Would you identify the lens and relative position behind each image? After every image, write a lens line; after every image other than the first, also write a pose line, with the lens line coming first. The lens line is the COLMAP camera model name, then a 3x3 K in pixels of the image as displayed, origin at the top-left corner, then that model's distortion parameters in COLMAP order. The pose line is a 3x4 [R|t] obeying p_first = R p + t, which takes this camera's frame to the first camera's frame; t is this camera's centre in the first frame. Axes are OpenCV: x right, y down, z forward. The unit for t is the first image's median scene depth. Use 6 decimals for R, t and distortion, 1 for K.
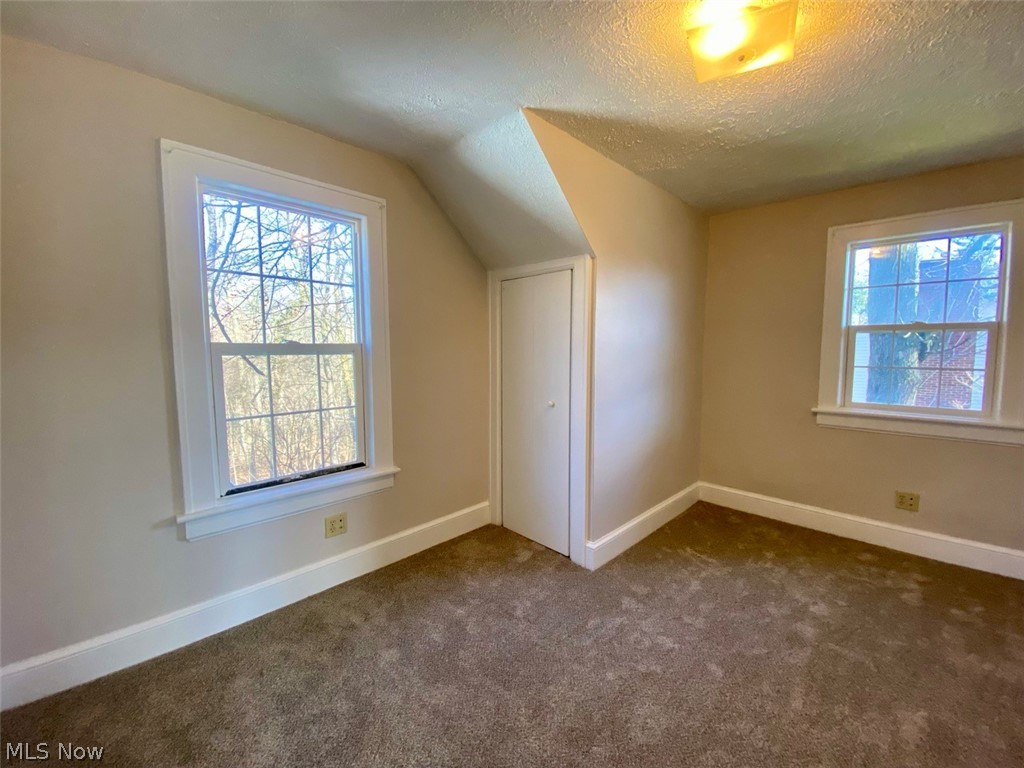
lens RADIAL K [[416.6, 0, 512.0], [0, 416.6, 380.9], [0, 0, 1]] dist [0.042953, -0.031717]
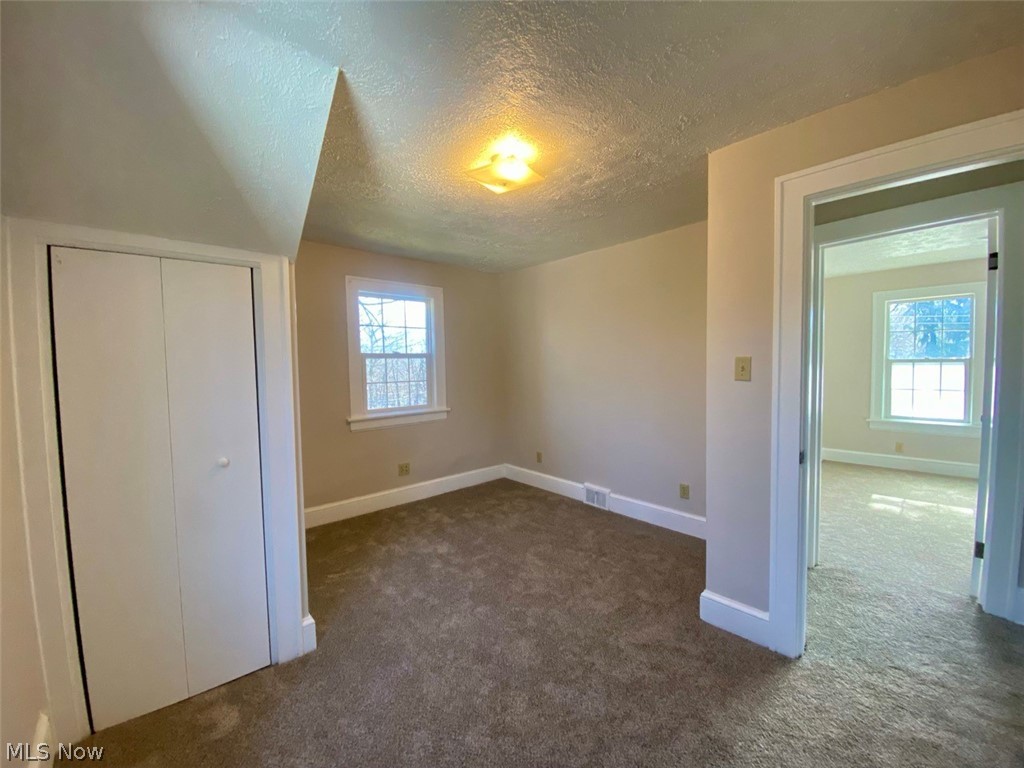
lens RADIAL K [[416.6, 0, 512.0], [0, 416.6, 380.9], [0, 0, 1]] dist [0.042953, -0.031717]
pose [[0.067080, -0.046309, 0.996672, -0.560600], [0.097272, 0.994467, 0.039660, -0.056544], [-0.992995, 0.094288, 0.071214, 0.511216]]
